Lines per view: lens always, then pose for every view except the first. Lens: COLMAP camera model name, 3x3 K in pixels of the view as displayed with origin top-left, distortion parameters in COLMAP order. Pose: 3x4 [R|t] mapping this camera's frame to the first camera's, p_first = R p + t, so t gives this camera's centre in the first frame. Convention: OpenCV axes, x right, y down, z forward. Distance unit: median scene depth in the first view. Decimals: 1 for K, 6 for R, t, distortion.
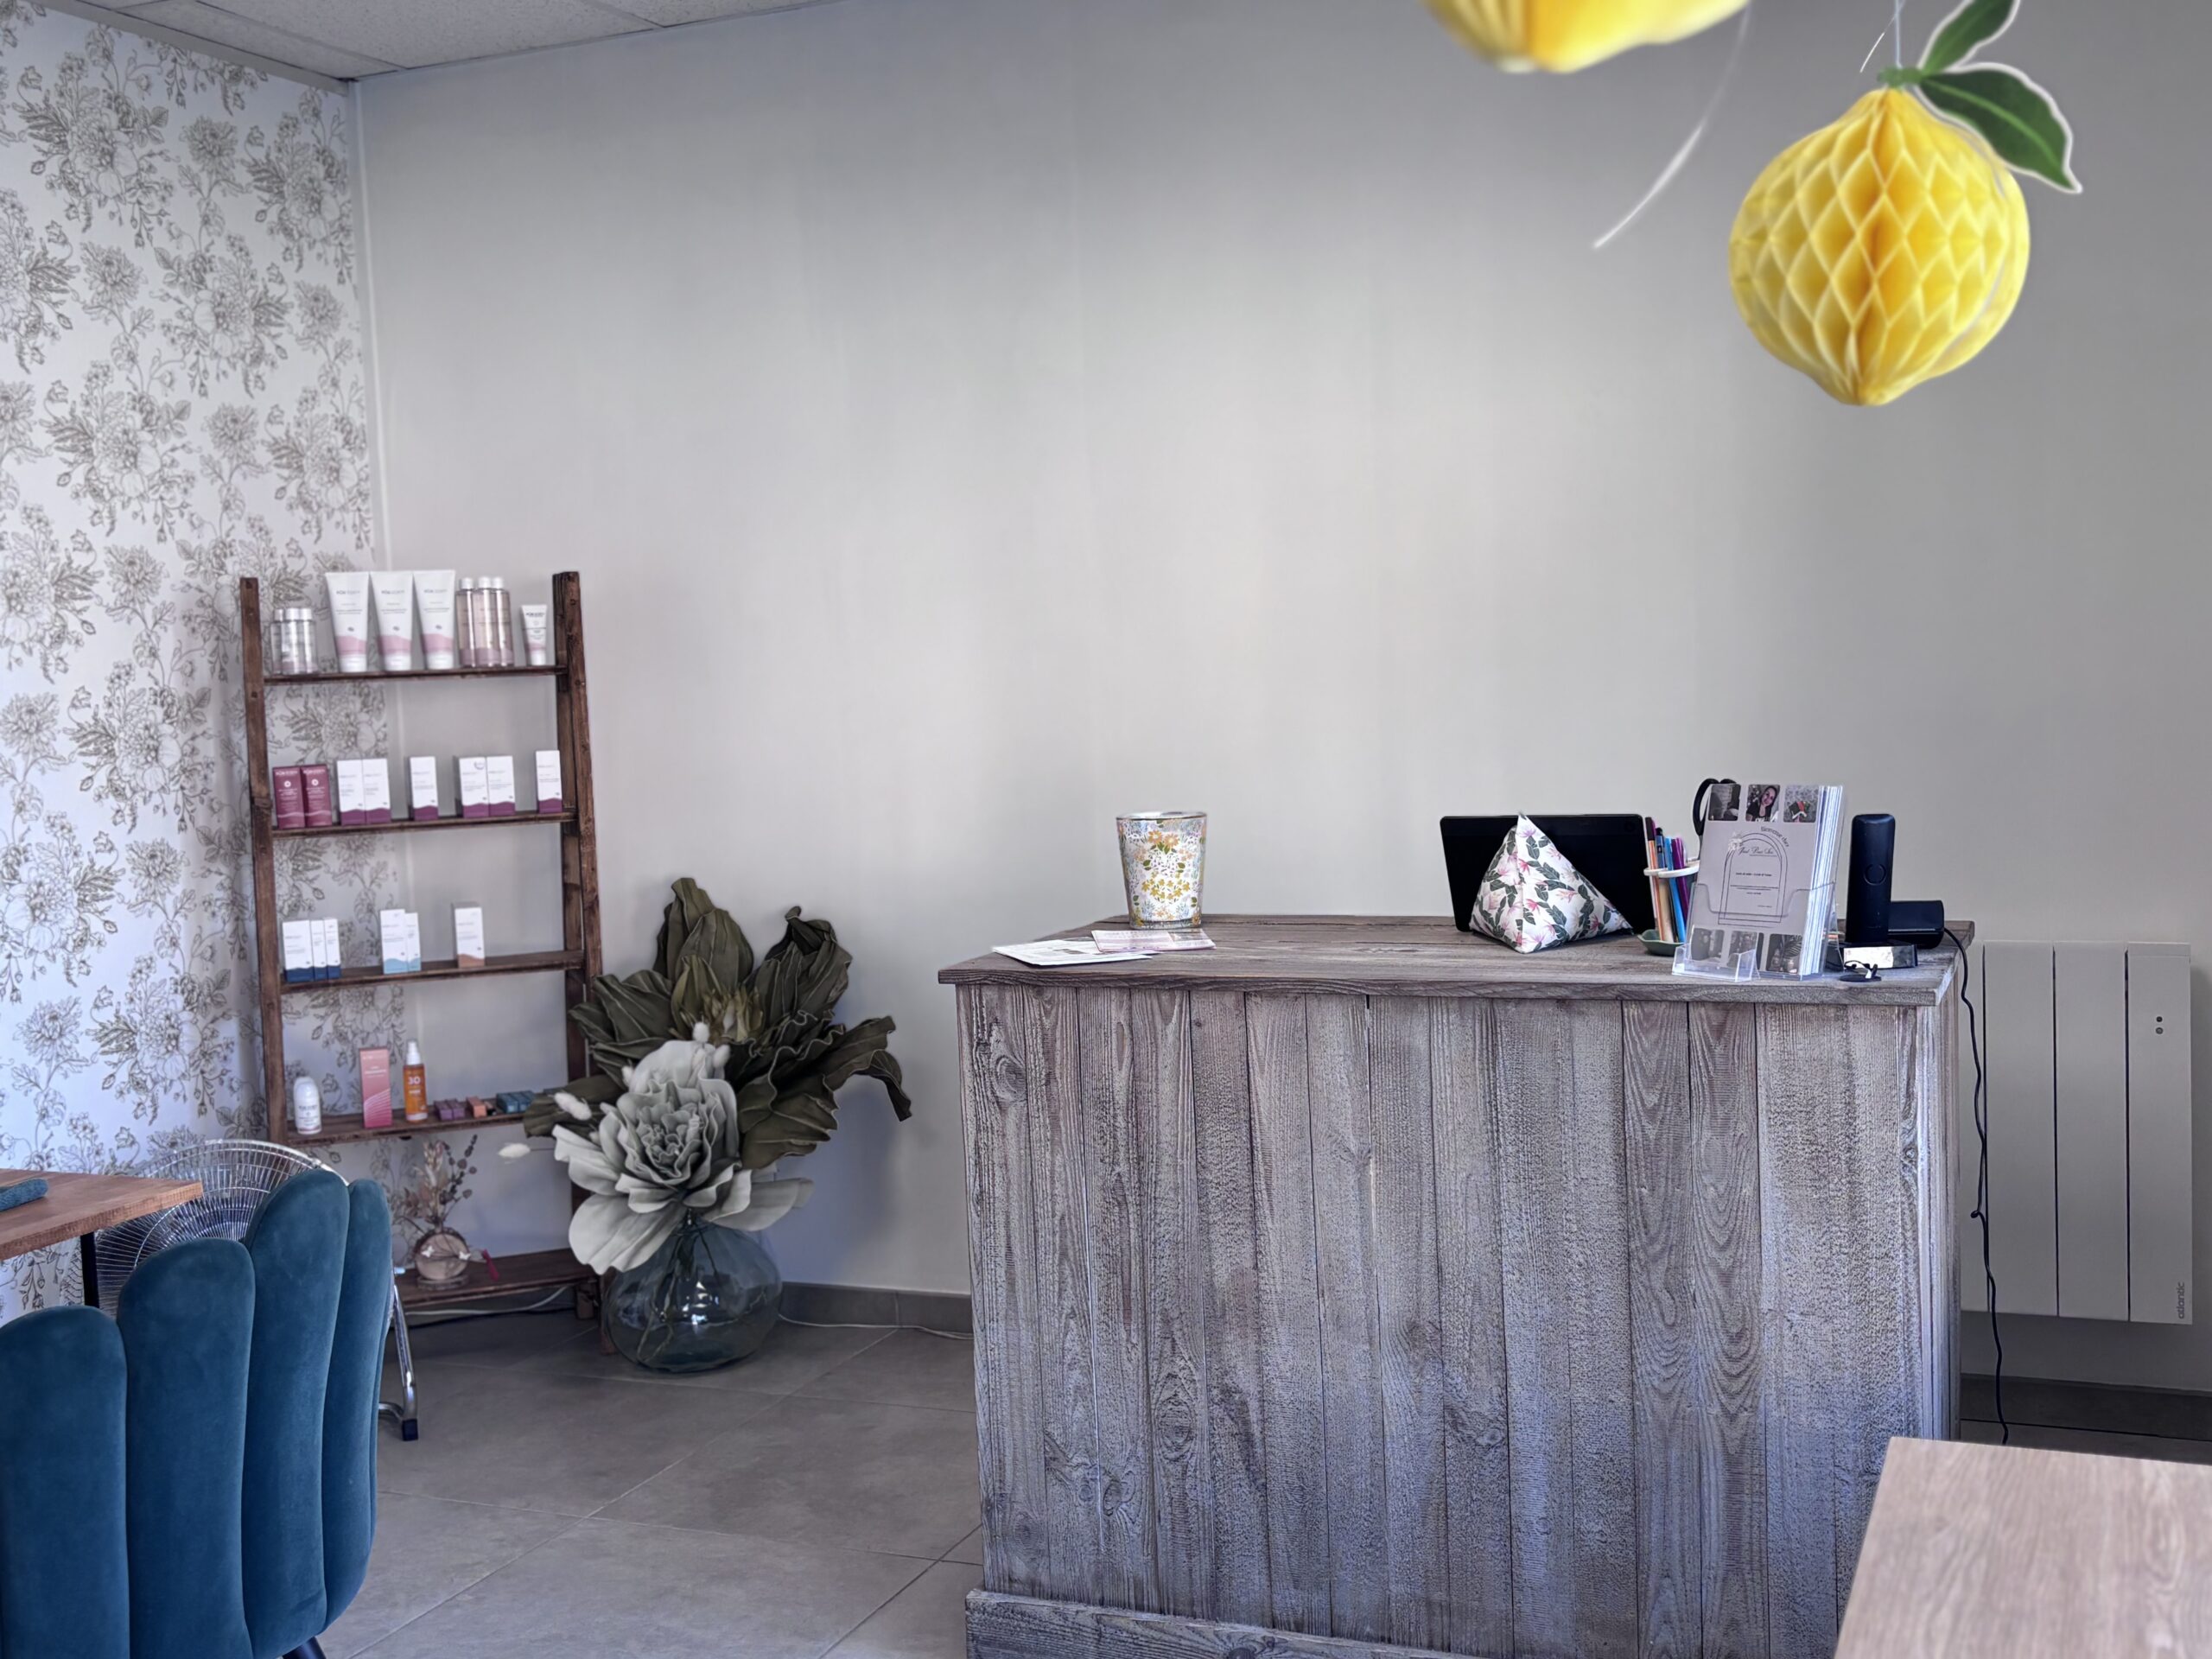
lens RADIAL K [[2367.1, 0, 1115.7], [0, 2367.1, 820.9], [0, 0, 1]] dist [0.010767, 0.000000]
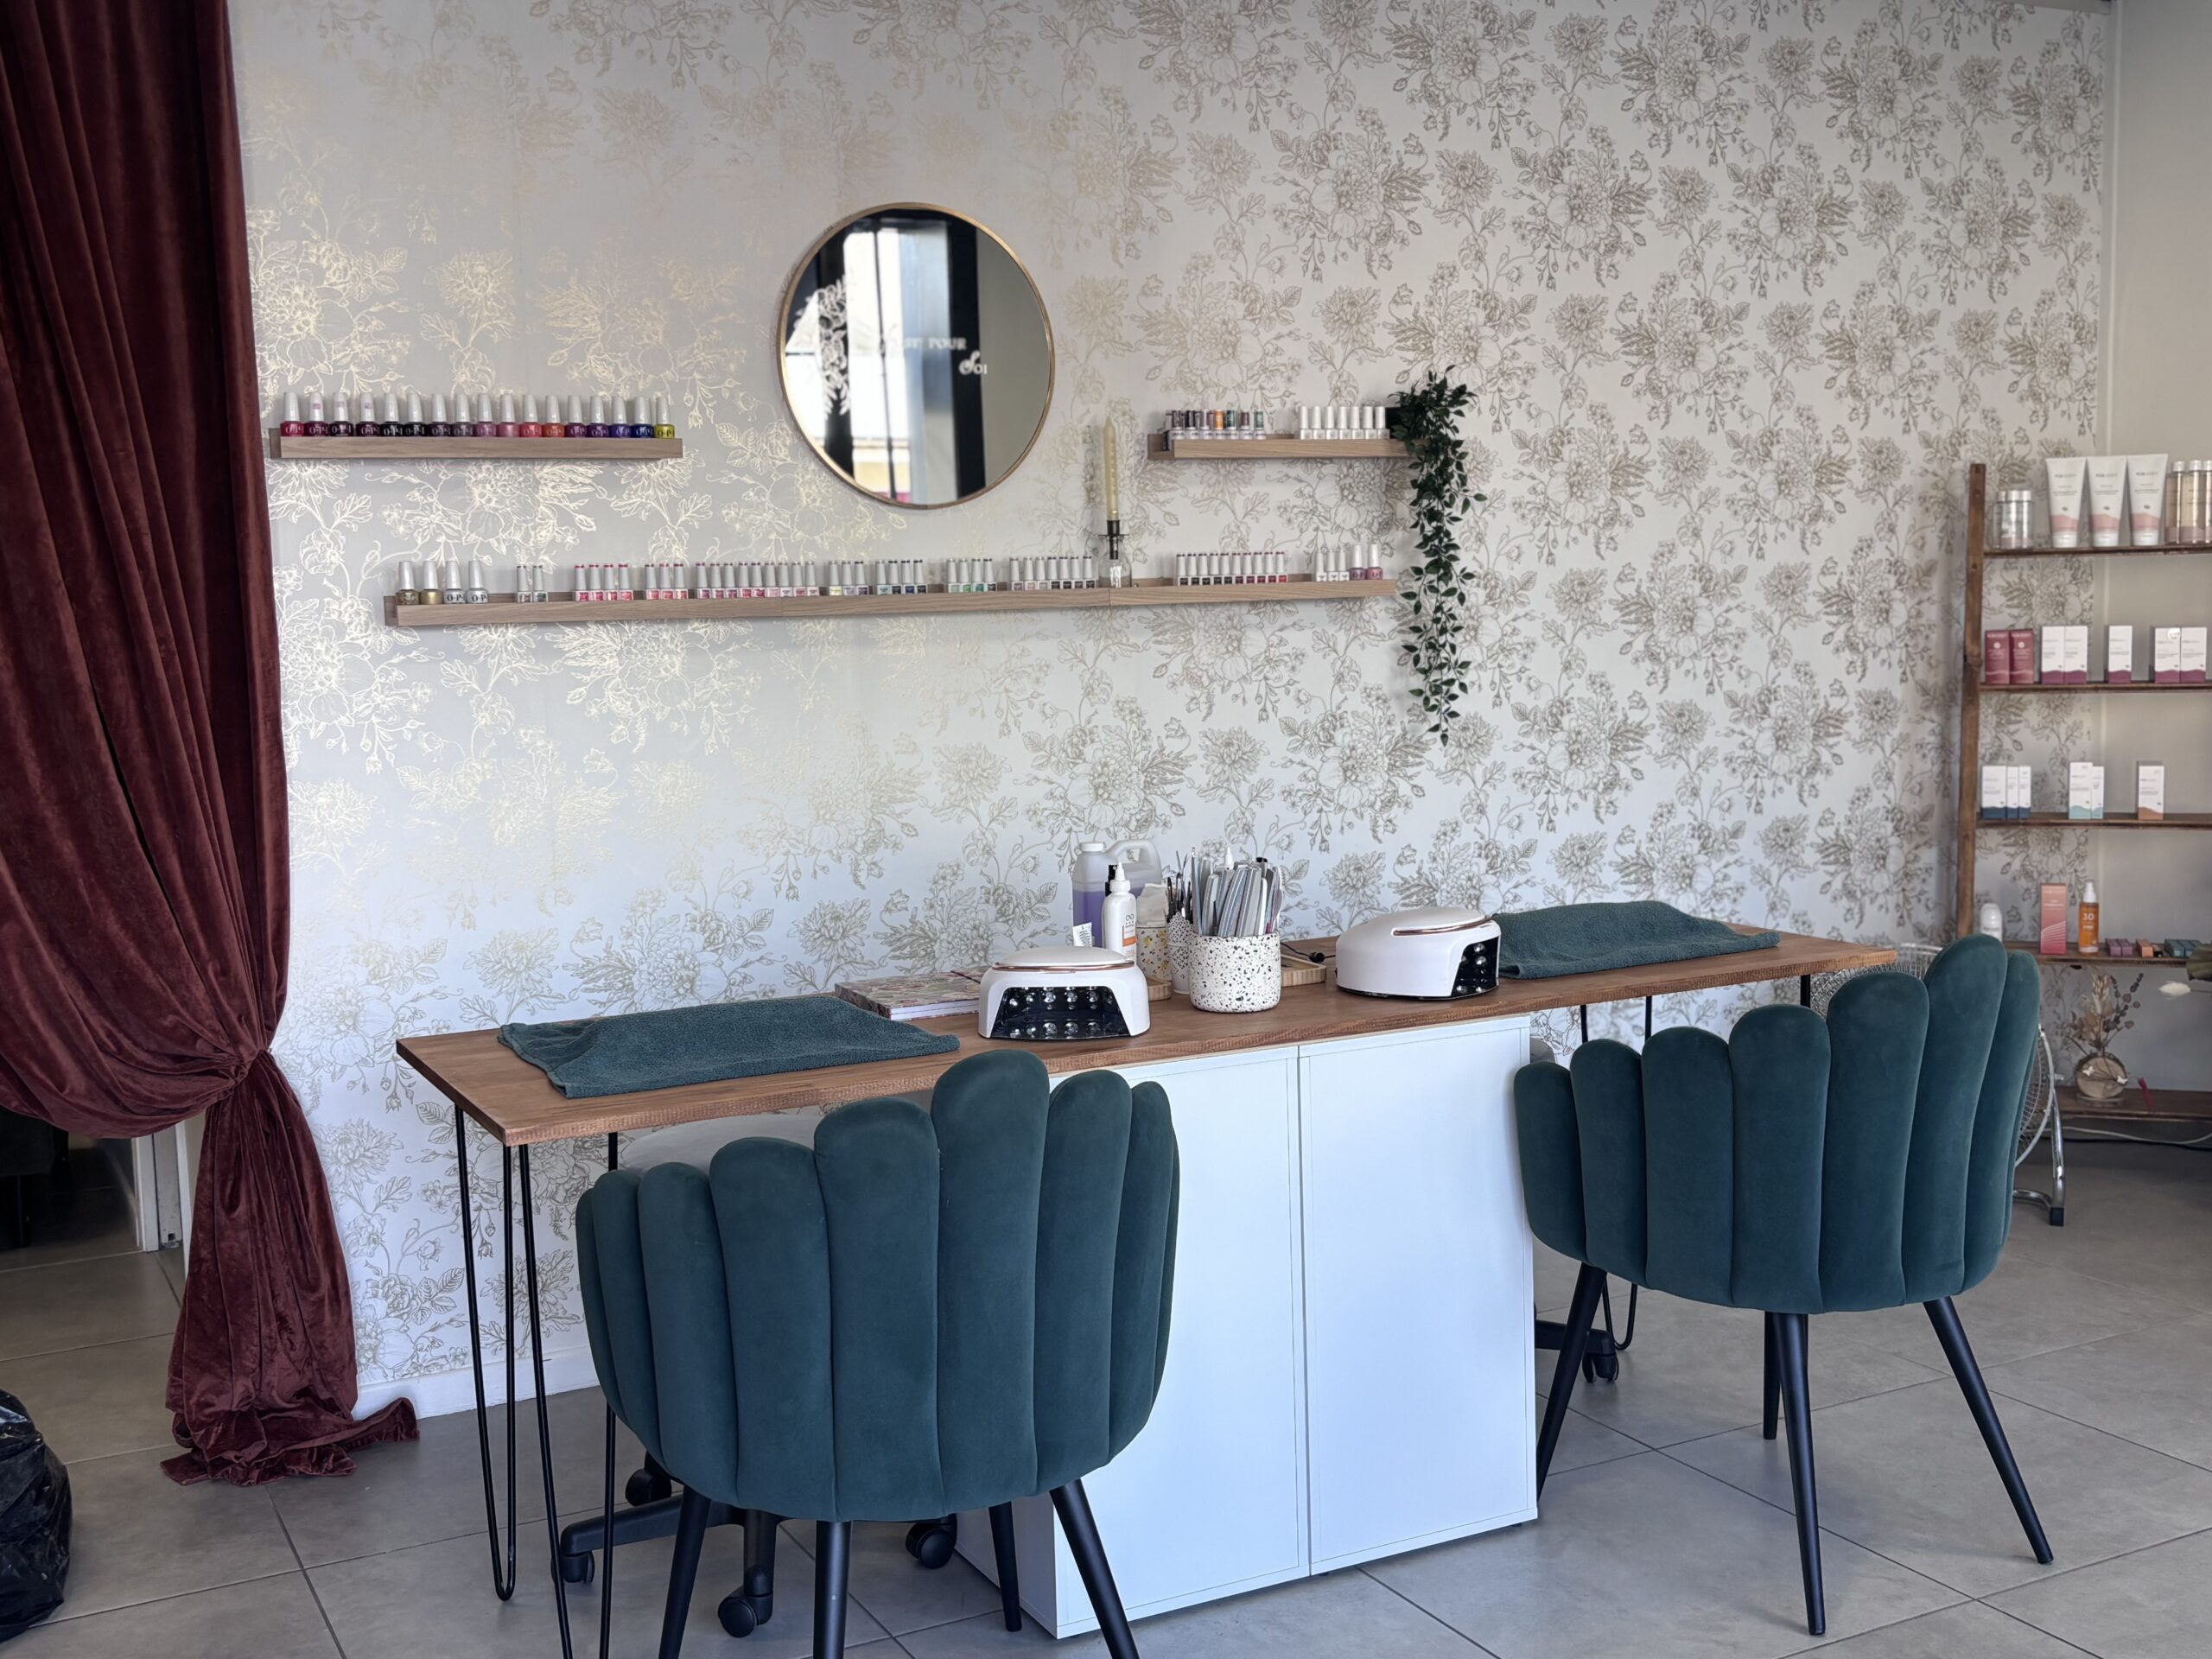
lens RADIAL K [[2367.1, 0, 1120.5], [0, 2367.1, 830.6], [0, 0, 1]] dist [0.010767, 0.000000]
pose [[0.766956, 0.091229, -0.635182, 0.059359], [-0.055321, 0.995557, 0.076190, 0.009479], [0.639311, -0.023296, 0.768596, -0.146715]]
